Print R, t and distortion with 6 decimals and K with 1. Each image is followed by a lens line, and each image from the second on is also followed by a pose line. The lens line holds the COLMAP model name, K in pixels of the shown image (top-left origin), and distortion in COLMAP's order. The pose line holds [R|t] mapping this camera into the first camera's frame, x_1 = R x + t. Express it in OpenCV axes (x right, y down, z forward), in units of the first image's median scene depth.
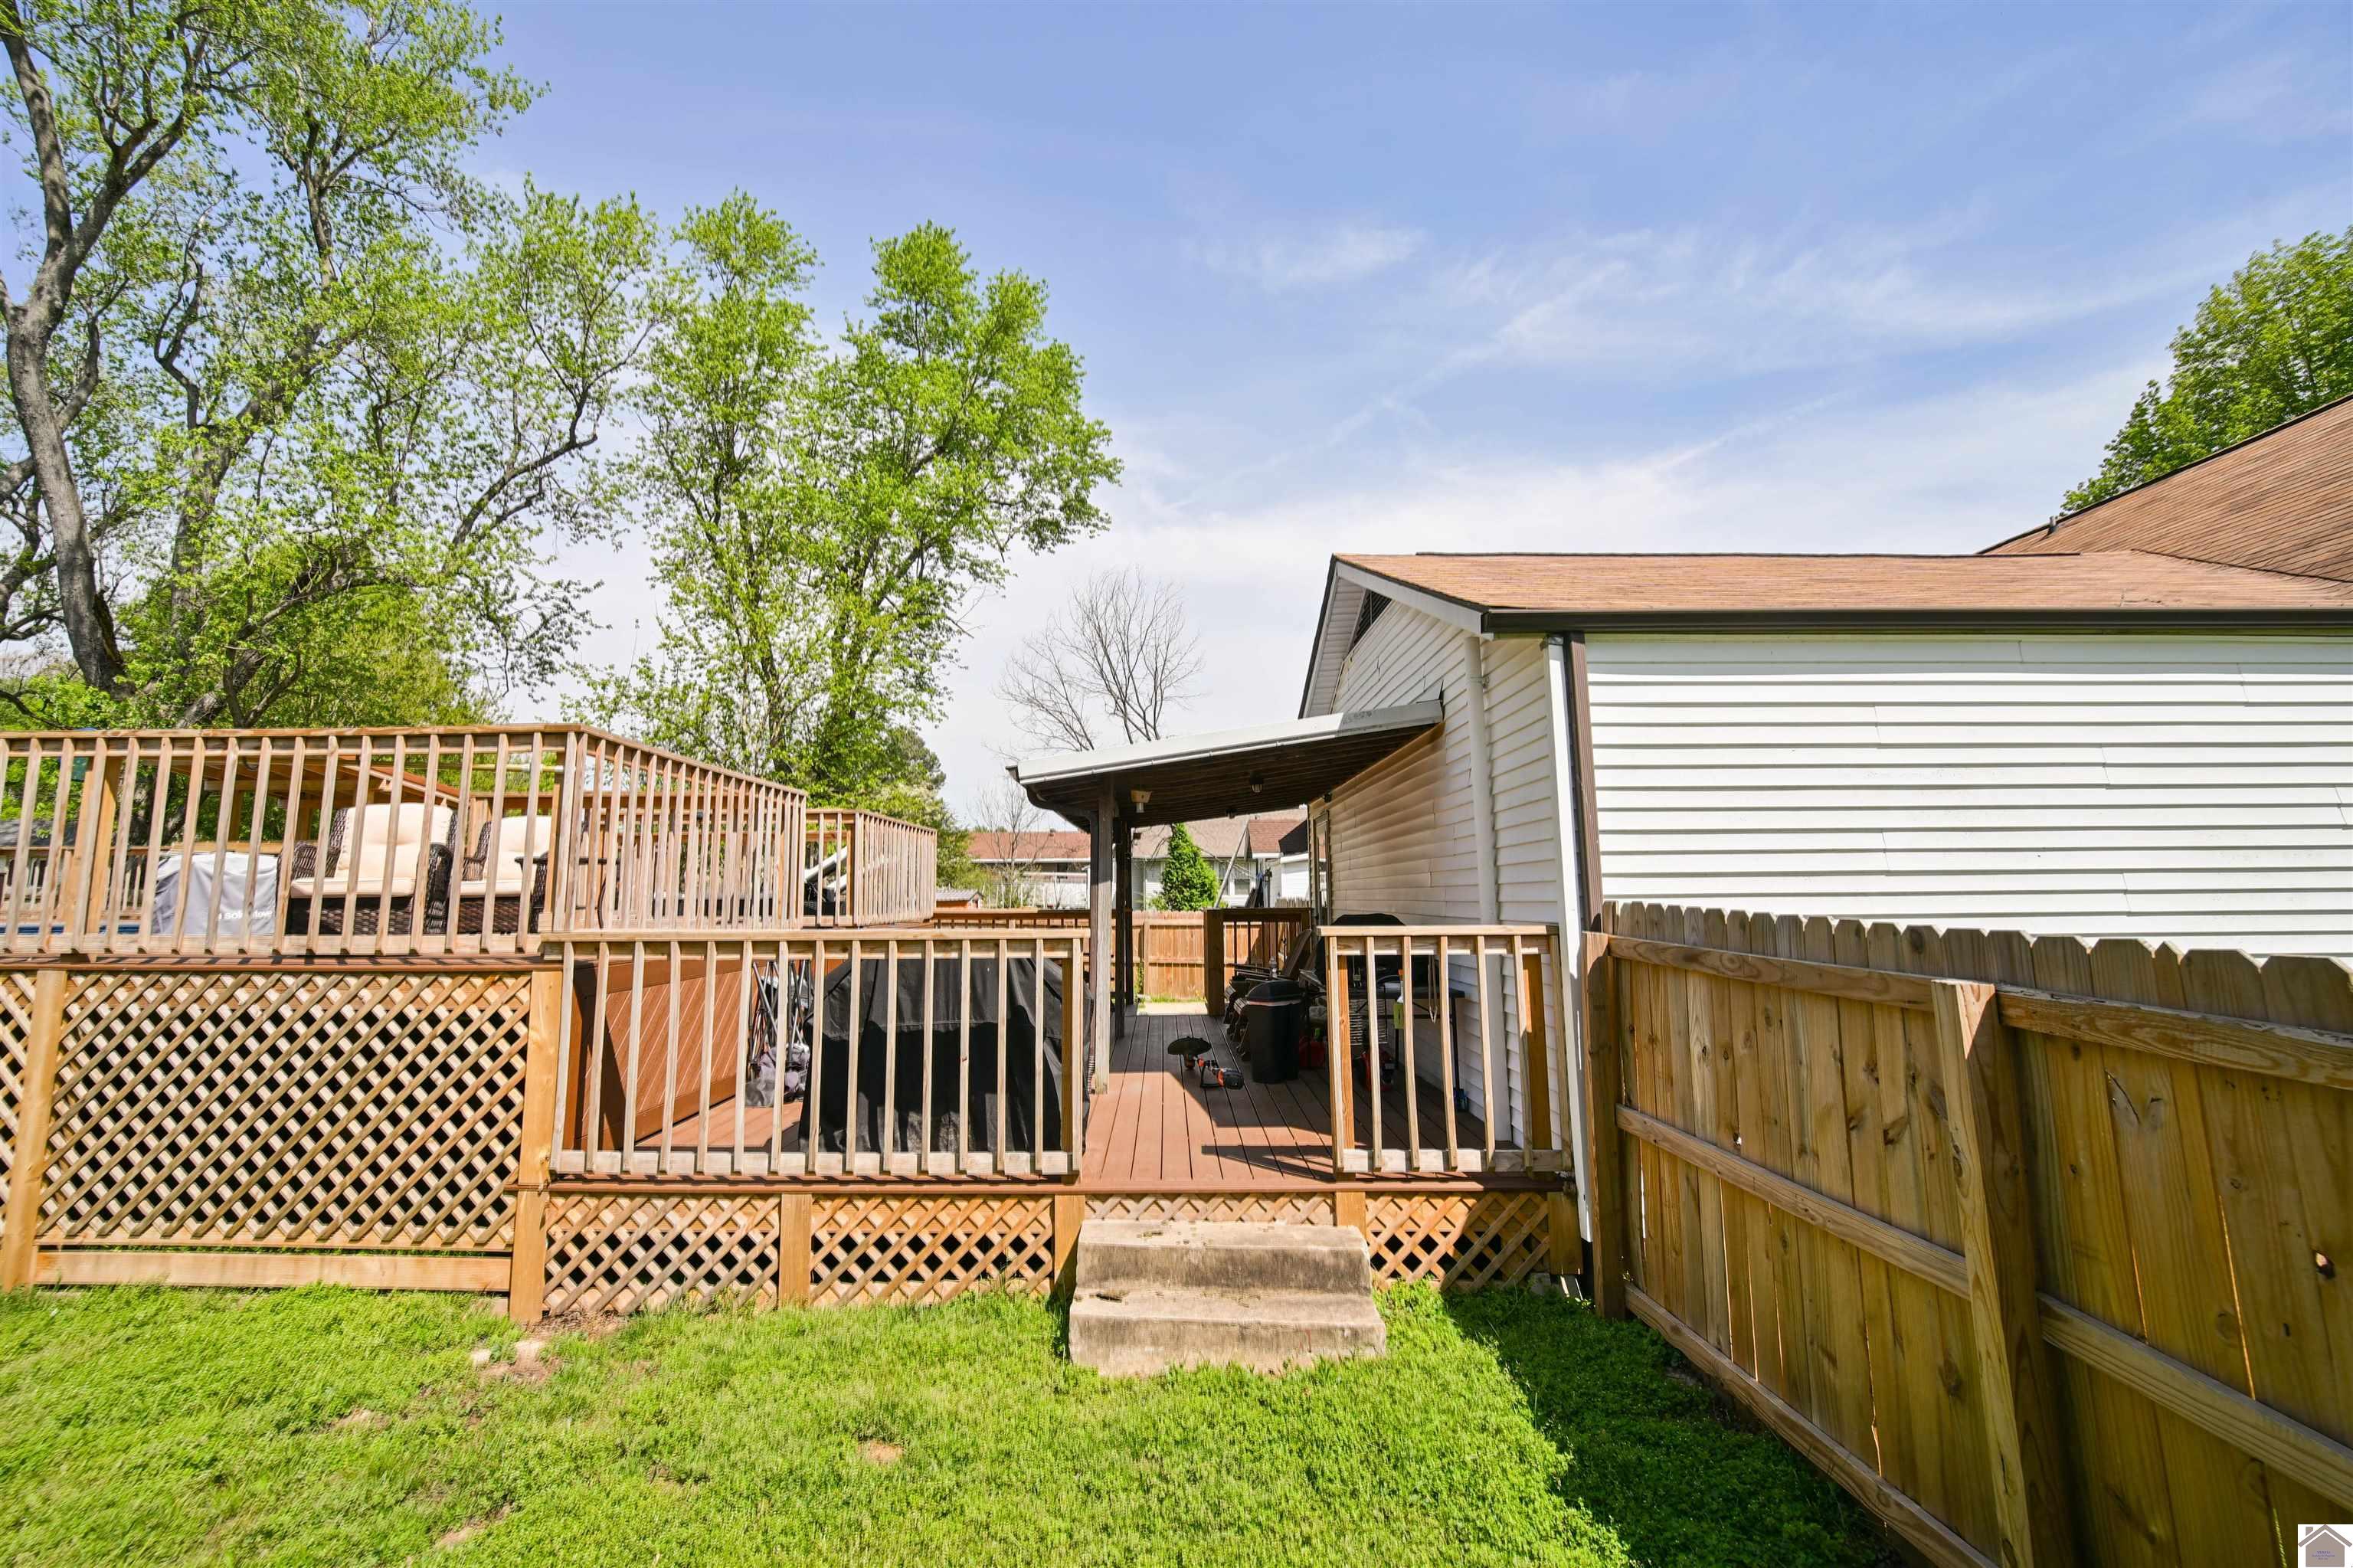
lens RADIAL K [[989.4, 0, 1145.5], [0, 989.4, 812.8], [0, 0, 1]] dist [-0.013453, 0.000709]
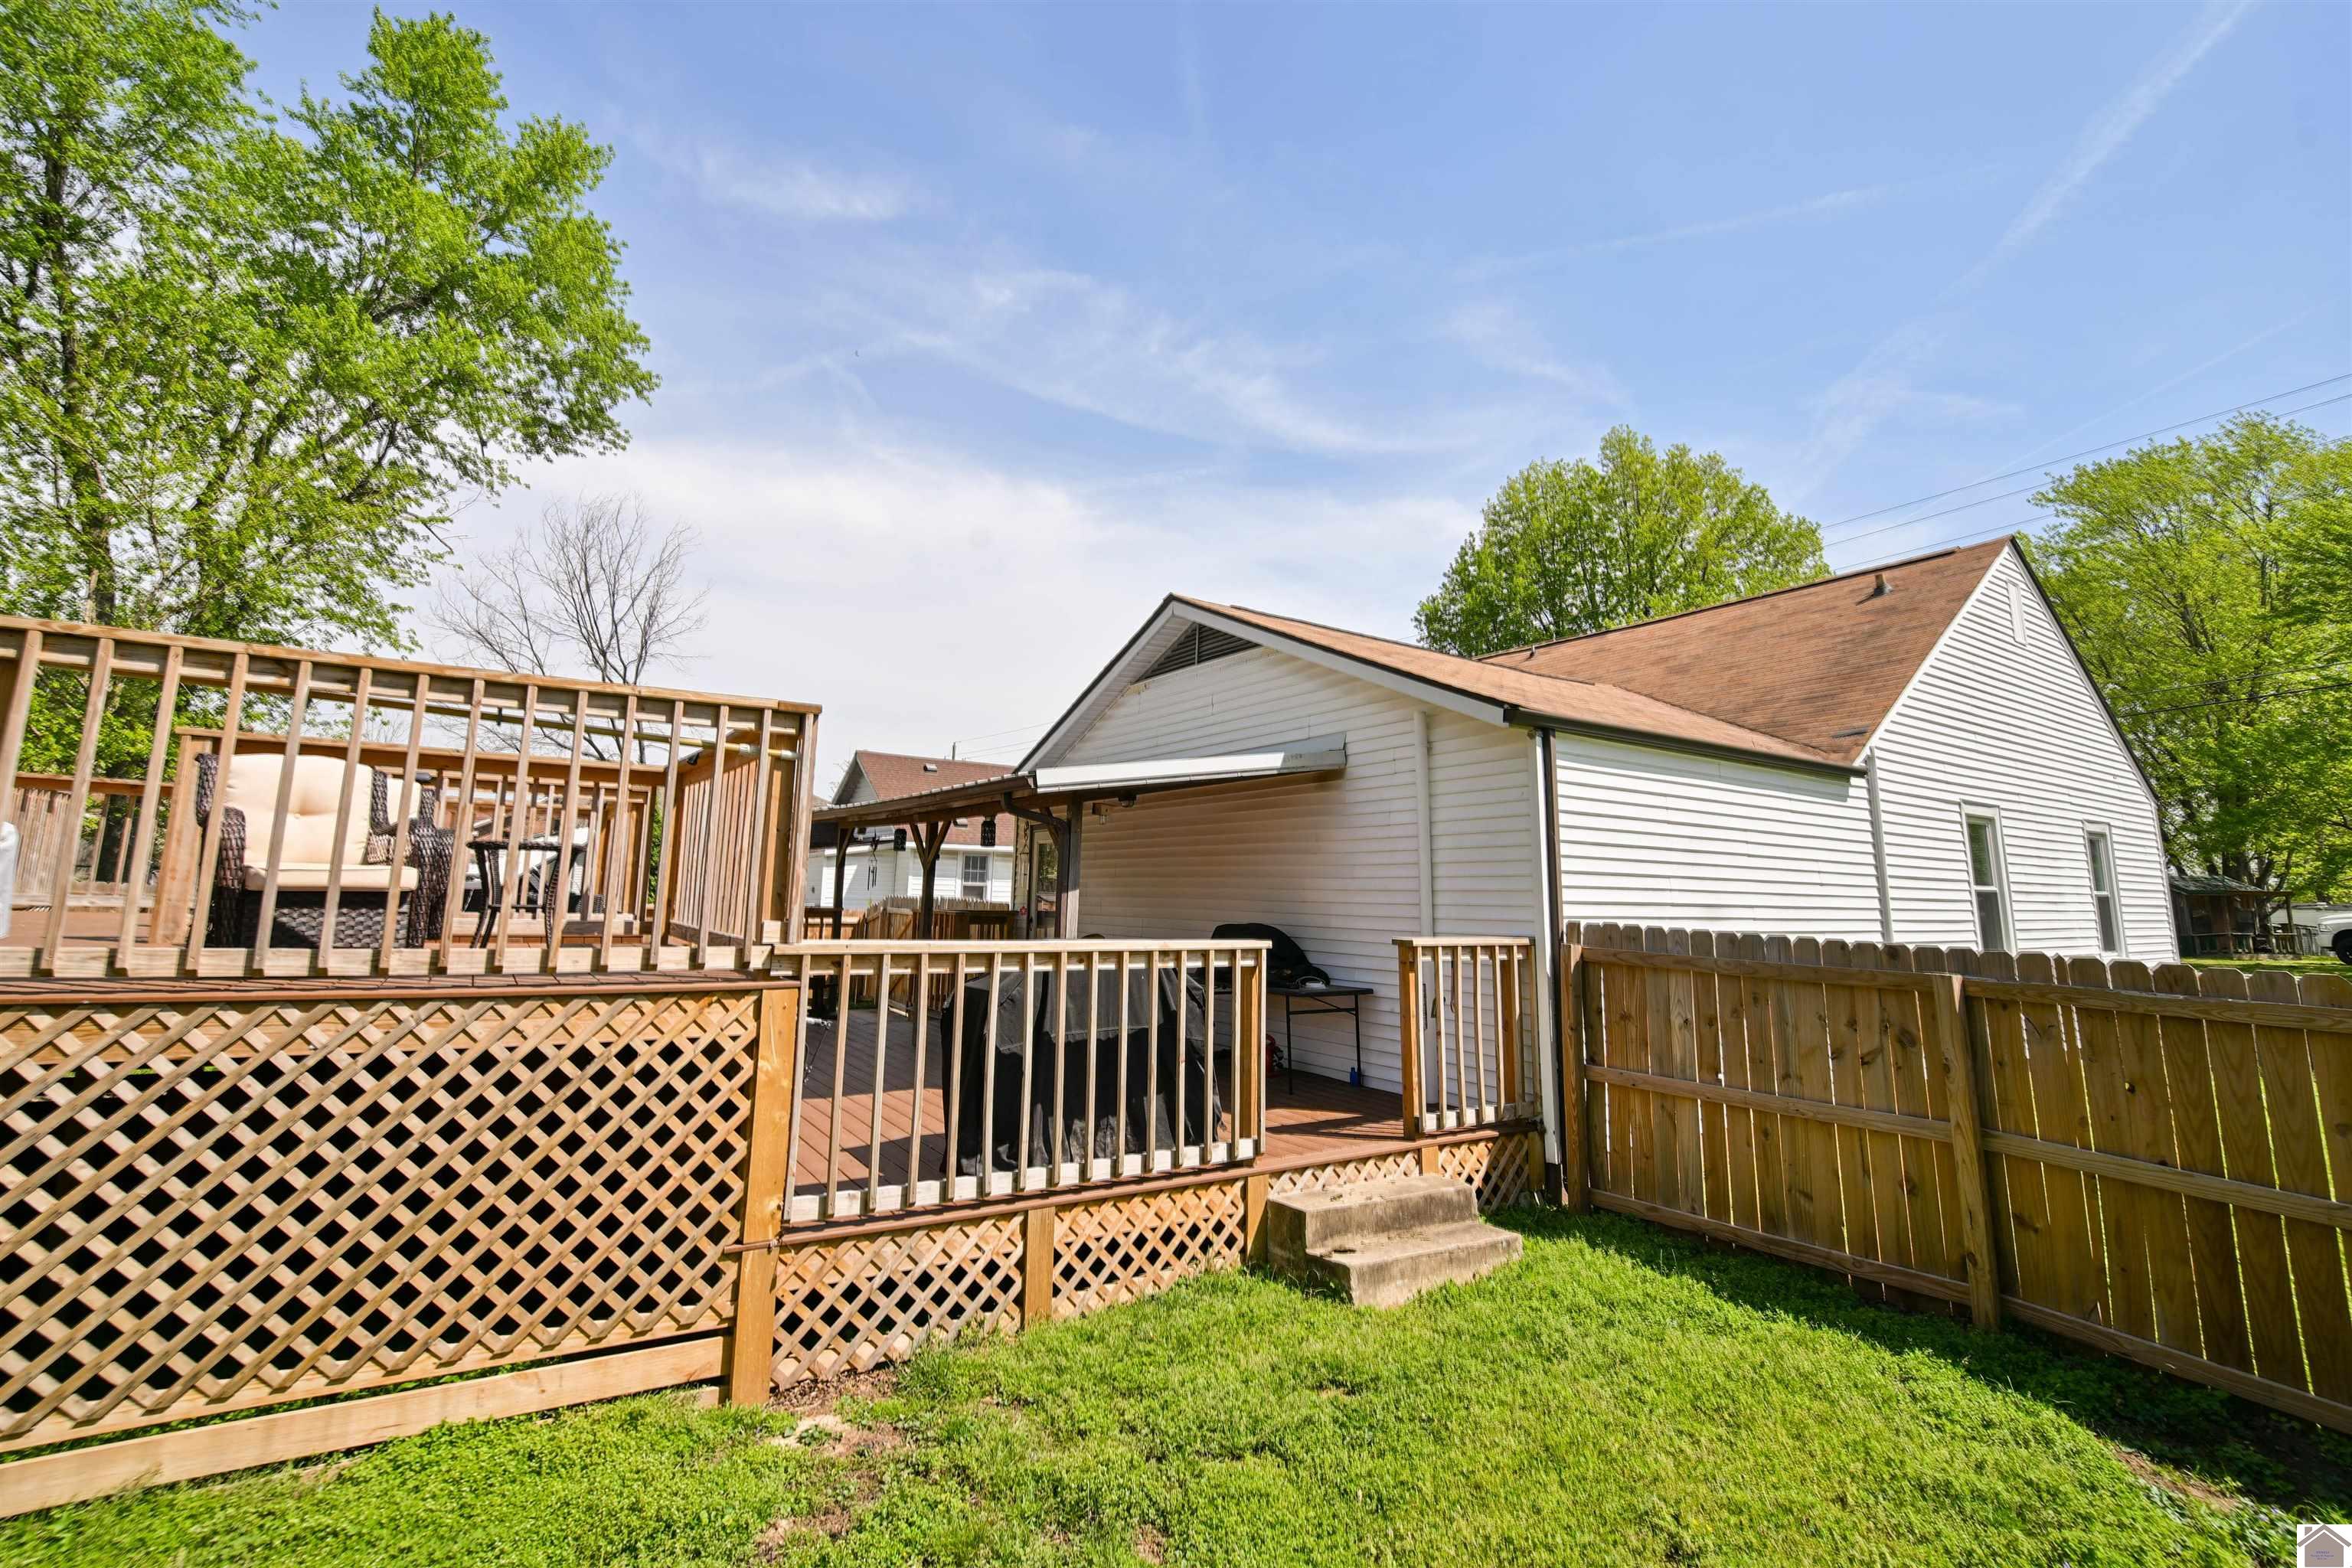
lens RADIAL K [[1048.0, 0, 1155.0], [0, 1048.0, 782.1], [0, 0, 1]] dist [-0.014547, -0.000344]
pose [[0.835377, 0.083159, 0.543350, -0.832667], [-0.072304, 0.996525, -0.041353, -0.005700], [-0.544901, -0.004741, 0.838487, 0.057597]]
